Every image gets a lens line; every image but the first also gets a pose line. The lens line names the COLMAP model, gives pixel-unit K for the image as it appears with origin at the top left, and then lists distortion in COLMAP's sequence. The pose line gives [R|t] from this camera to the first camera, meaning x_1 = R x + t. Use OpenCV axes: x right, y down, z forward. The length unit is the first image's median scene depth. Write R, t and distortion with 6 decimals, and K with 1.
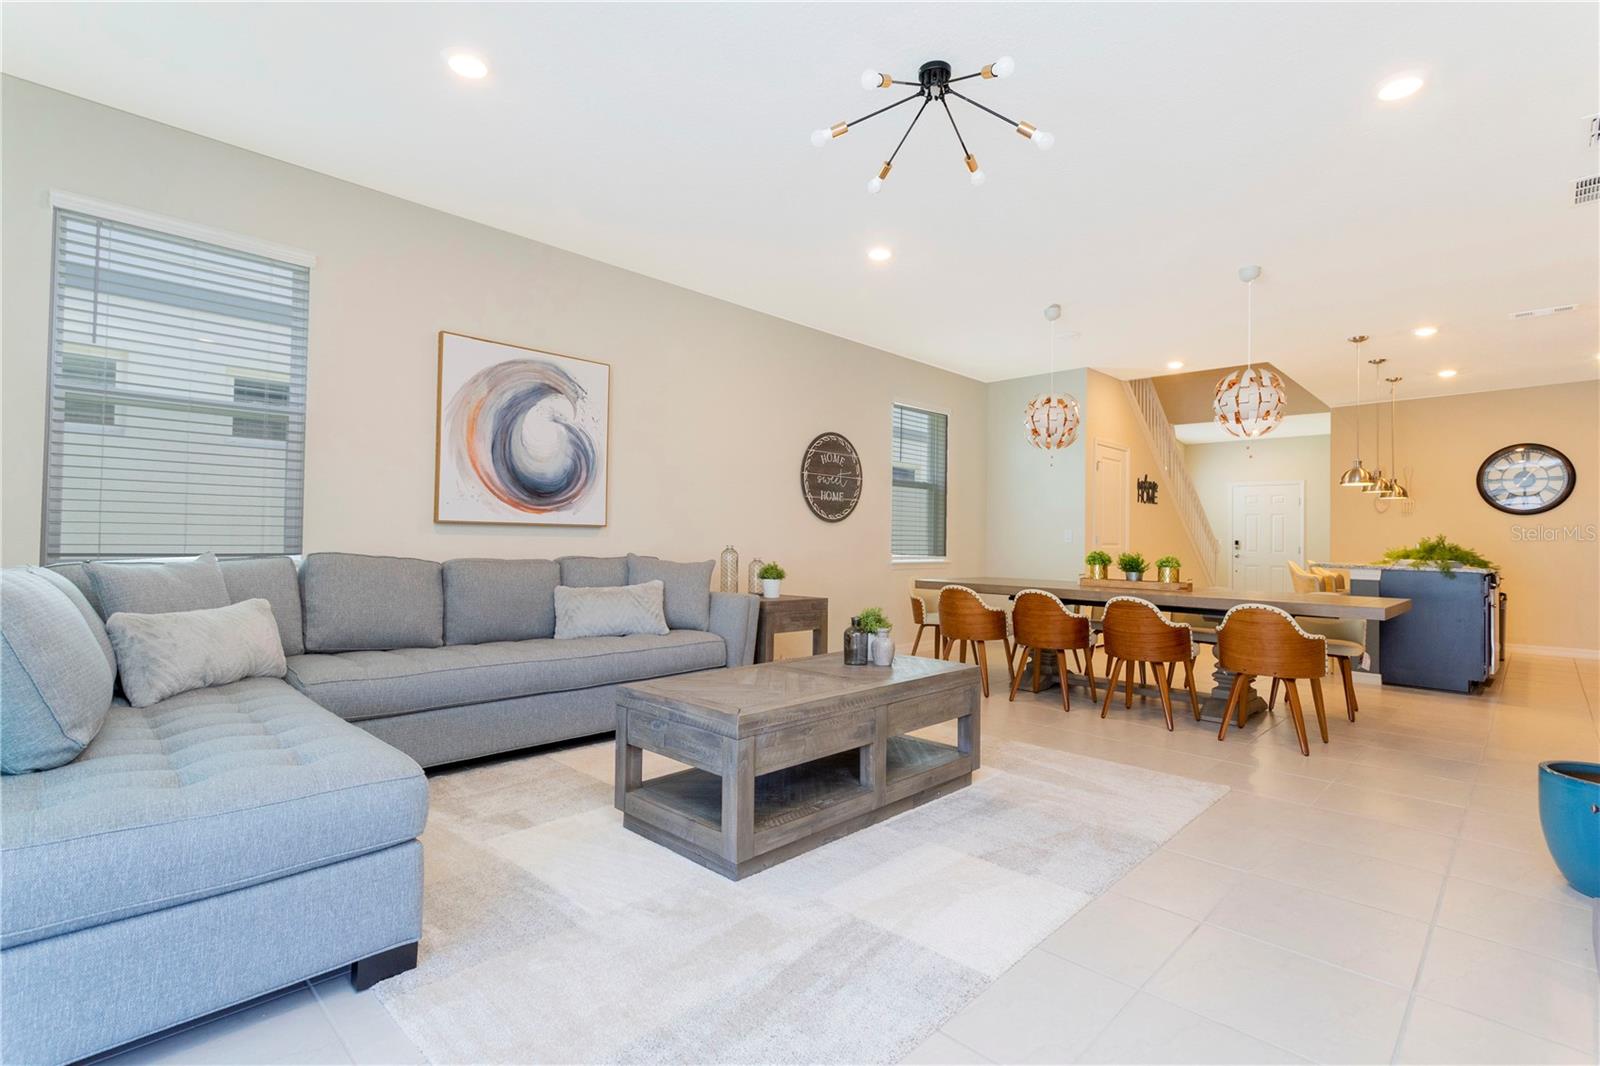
lens RADIAL K [[752.1, 0, 801.3], [0, 752.1, 538.4], [0, 0, 1]] dist [-0.003318, 0.004223]
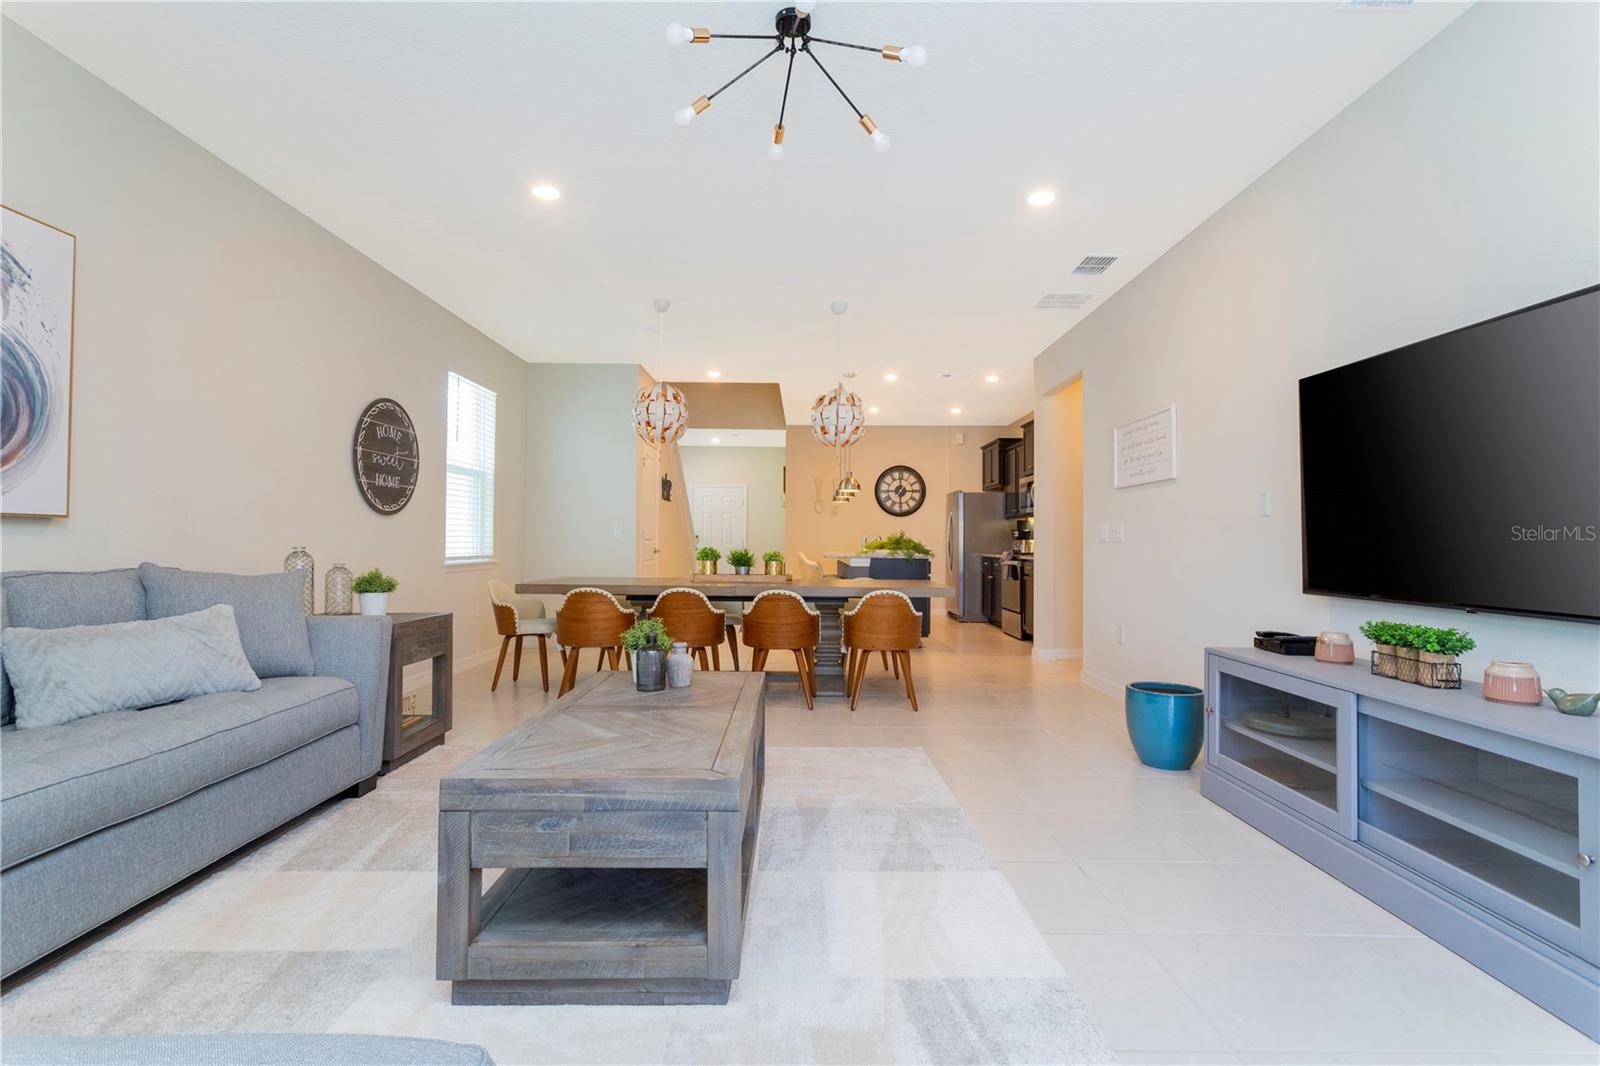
lens RADIAL K [[752.1, 0, 801.7], [0, 752.1, 535.9], [0, 0, 1]] dist [-0.003318, 0.004223]
pose [[0.715687, -0.004845, 0.698404, -0.266203], [0.002083, 0.999986, 0.004803, -0.003545], [-0.698418, -0.001983, 0.715688, 0.203990]]
